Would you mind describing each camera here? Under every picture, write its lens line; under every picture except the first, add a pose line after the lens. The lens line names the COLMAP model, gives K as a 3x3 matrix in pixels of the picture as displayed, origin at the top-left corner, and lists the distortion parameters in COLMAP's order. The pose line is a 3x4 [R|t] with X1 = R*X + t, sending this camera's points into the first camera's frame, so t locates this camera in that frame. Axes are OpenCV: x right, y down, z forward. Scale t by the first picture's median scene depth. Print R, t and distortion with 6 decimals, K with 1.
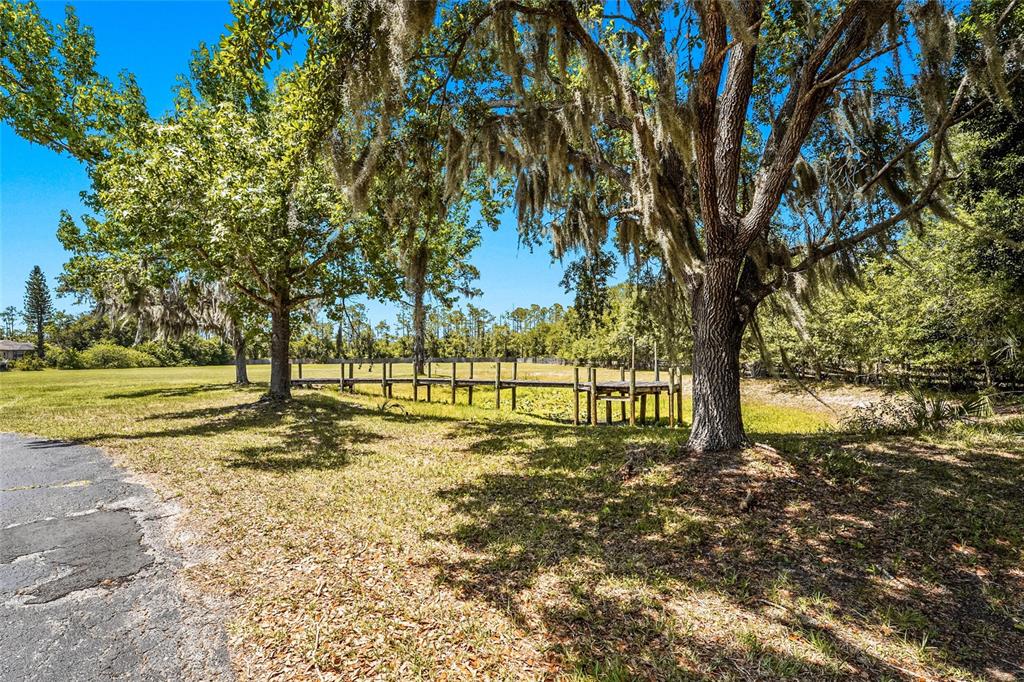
lens RADIAL K [[461.6, 0, 506.0], [0, 461.6, 359.1], [0, 0, 1]] dist [-0.002009, -0.000654]
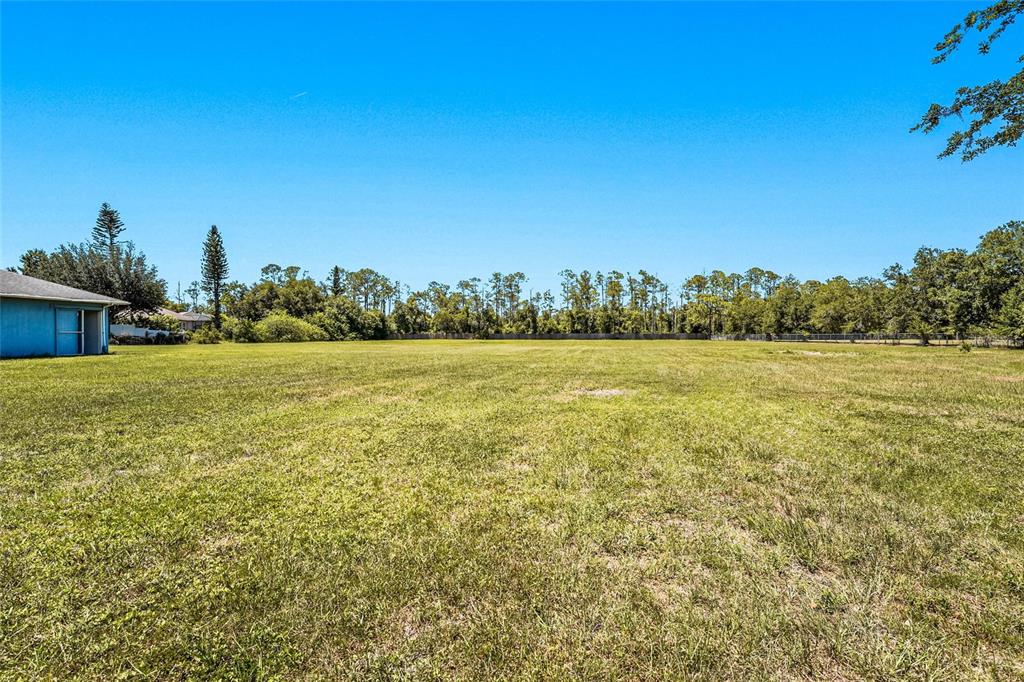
lens RADIAL K [[461.6, 0, 512.9], [0, 461.6, 339.4], [0, 0, 1]] dist [-0.002009, -0.000654]
pose [[0.974432, 0.012485, -0.224337, -0.218749], [-0.010673, 0.999900, 0.009288, 0.002277], [0.224431, -0.006656, 0.974467, 0.223921]]
